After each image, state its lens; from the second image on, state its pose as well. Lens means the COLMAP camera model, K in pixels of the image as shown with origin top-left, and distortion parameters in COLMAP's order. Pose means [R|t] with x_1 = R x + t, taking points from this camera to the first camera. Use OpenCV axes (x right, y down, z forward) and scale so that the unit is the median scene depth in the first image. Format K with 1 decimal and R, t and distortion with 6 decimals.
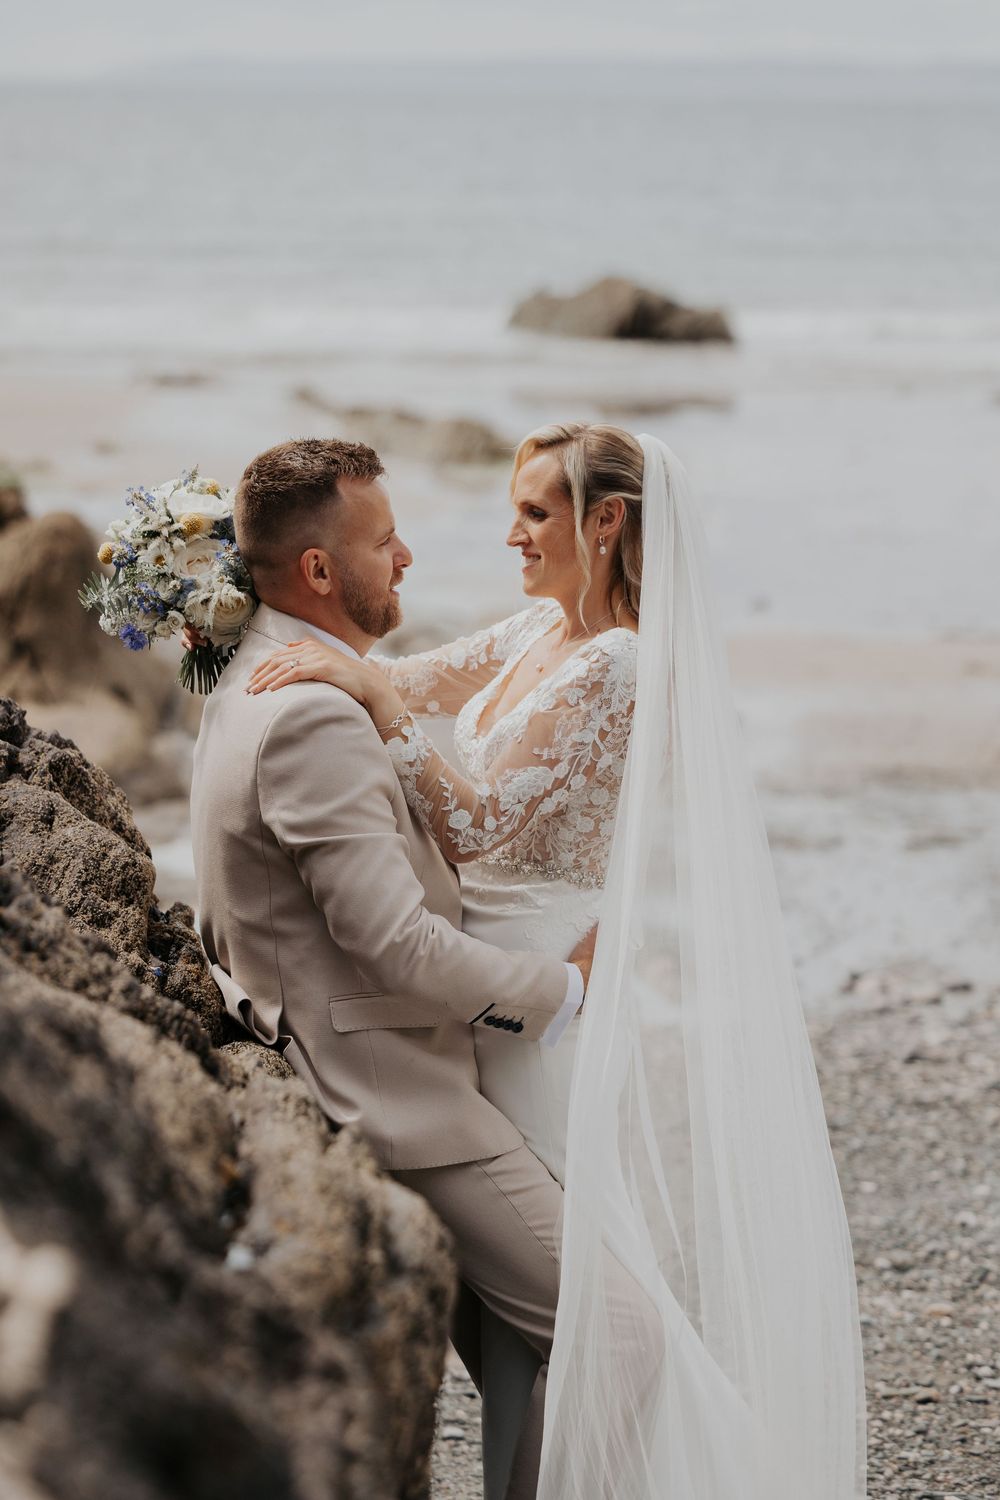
lens RADIAL K [[5272.4, 0, 500.0], [0, 5272.4, 750.0], [0, 0, 1]] dist [-0.193130, 0.535833]
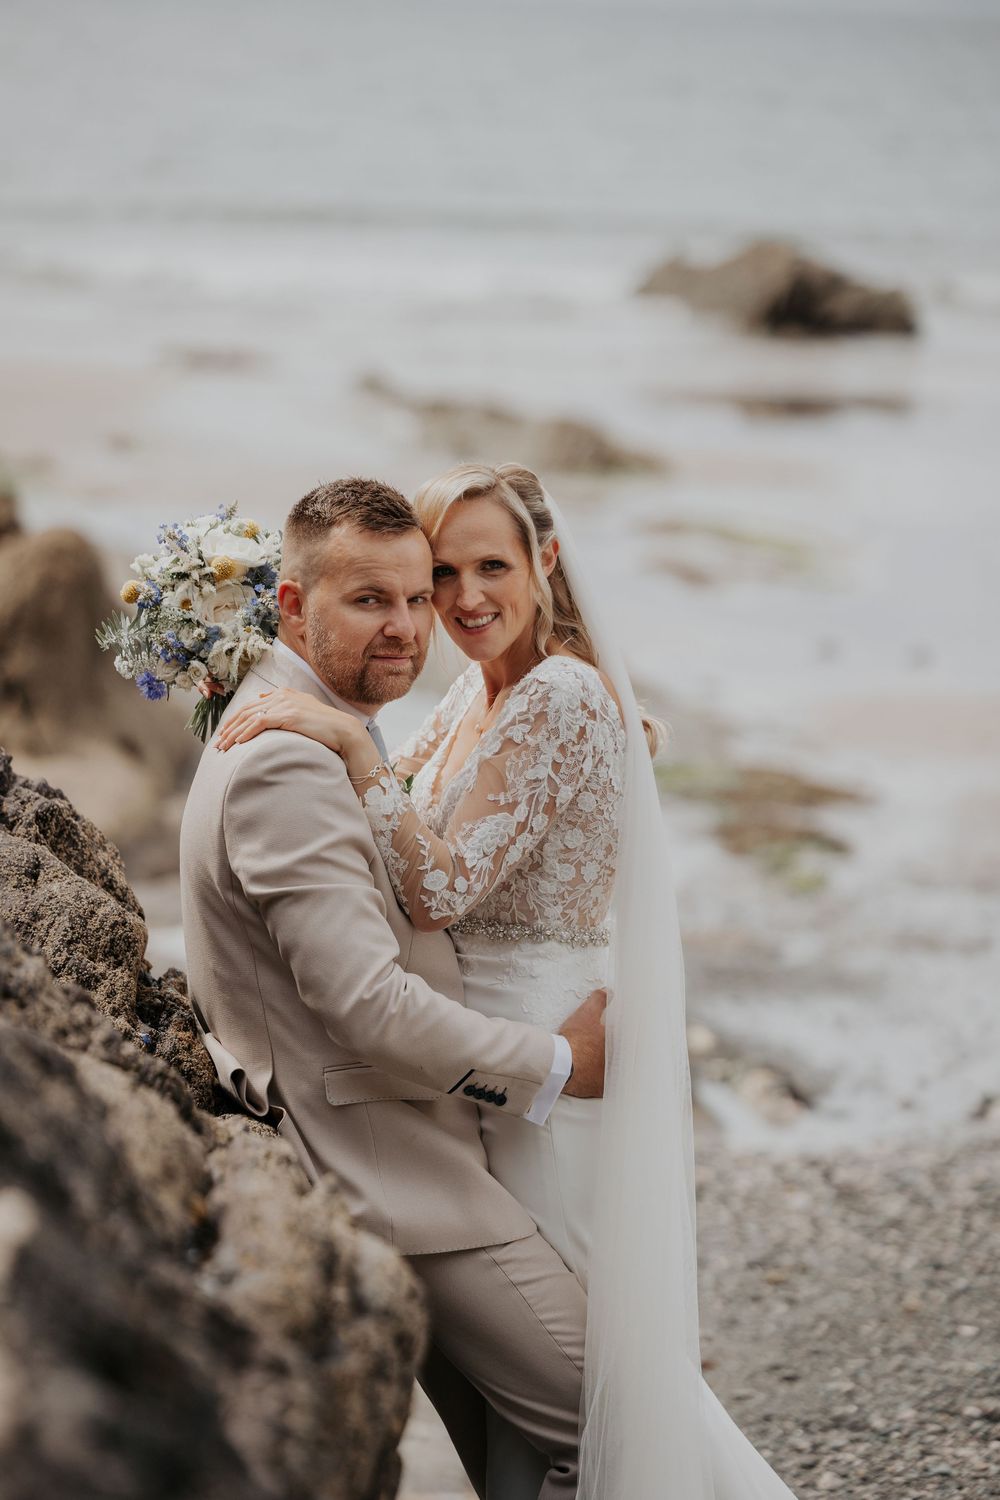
lens RADIAL K [[6602.0, 0, 500.0], [0, 6602.0, 750.0], [0, 0, 1]] dist [0.099951, -3.886933]
pose [[0.999610, 0.022334, -0.016766, 0.016203], [-0.022535, 0.999676, -0.011863, 0.003311], [0.016496, 0.012236, 0.999789, -0.170901]]
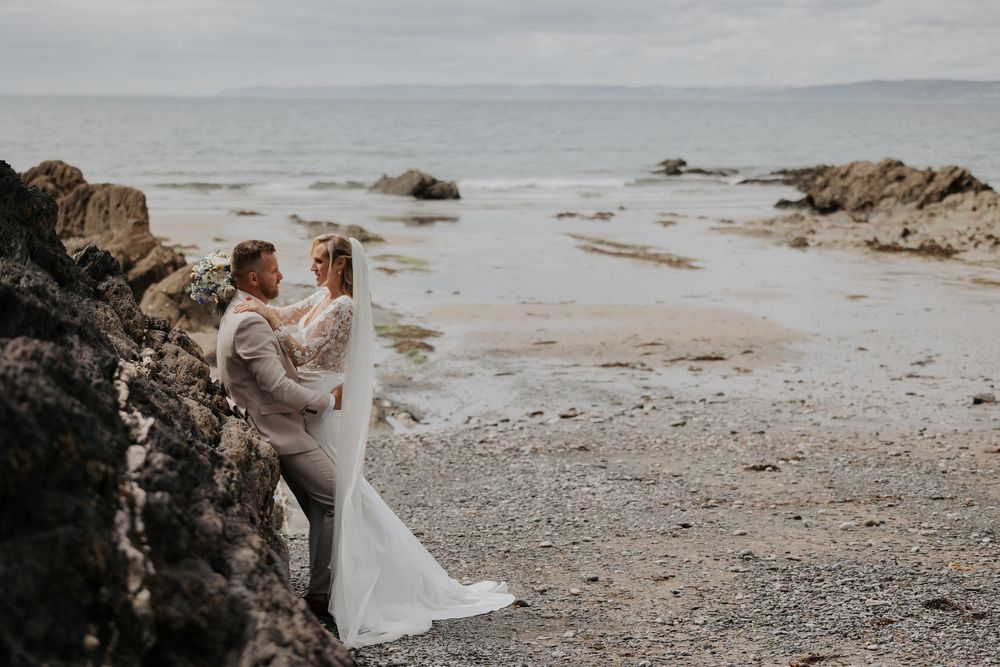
lens RADIAL K [[1991.6, 0, 500.0], [0, 1991.6, 333.5], [0, 0, 1]] dist [0.027965, 0.046766]
pose [[0.997806, -0.018170, 0.063660, 0.041185], [0.018671, 0.999799, -0.007282, 0.012969], [-0.063514, 0.008454, 0.997945, -0.300157]]
